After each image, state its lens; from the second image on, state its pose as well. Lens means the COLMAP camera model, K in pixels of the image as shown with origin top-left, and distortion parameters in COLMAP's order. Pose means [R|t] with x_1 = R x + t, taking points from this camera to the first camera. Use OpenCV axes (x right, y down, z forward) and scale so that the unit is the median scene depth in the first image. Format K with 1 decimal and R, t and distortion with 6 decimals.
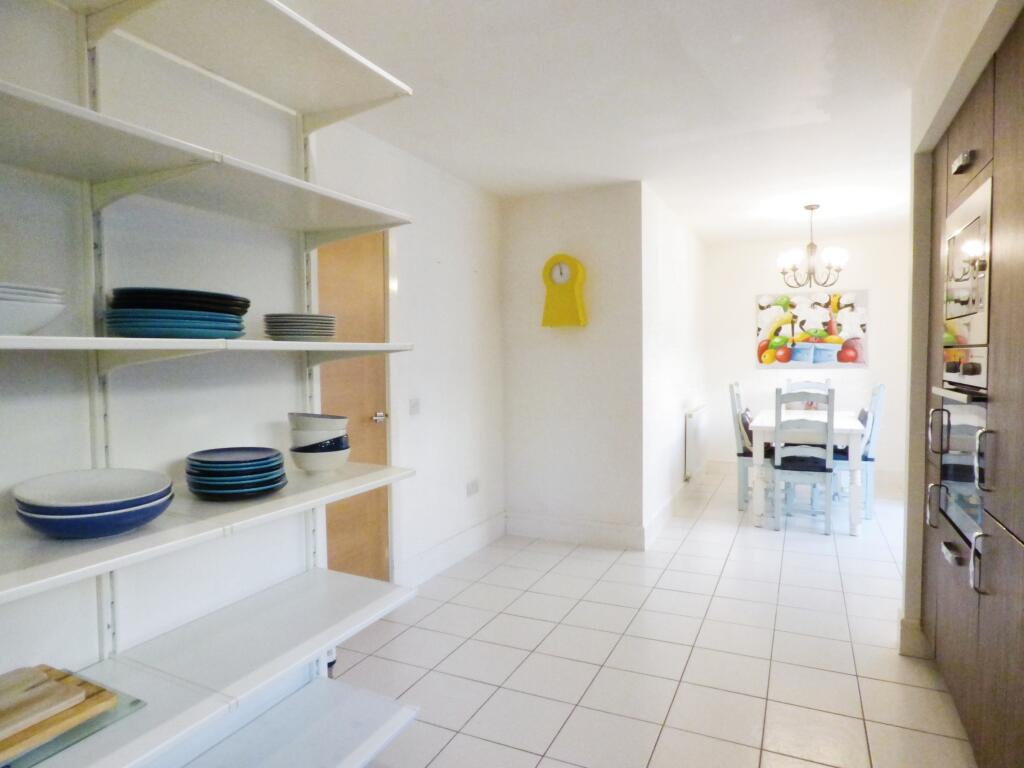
lens RADIAL K [[618.0, 0, 518.0], [0, 618.0, 370.2], [0, 0, 1]] dist [-0.007695, -0.000783]
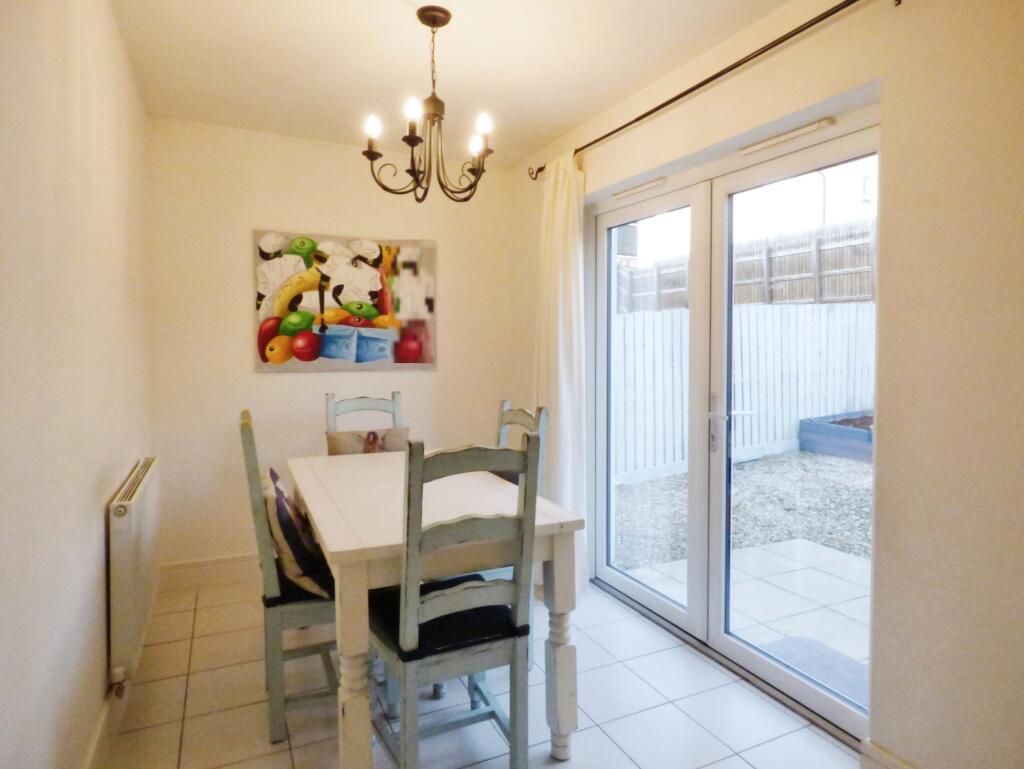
lens RADIAL K [[618.0, 0, 518.0], [0, 618.0, 370.7], [0, 0, 1]] dist [-0.007695, -0.000783]
pose [[0.633036, -0.015188, 0.773973, 0.129789], [0.002174, 0.999838, 0.017842, -0.013202], [-0.774119, -0.009612, 0.632967, 0.520132]]
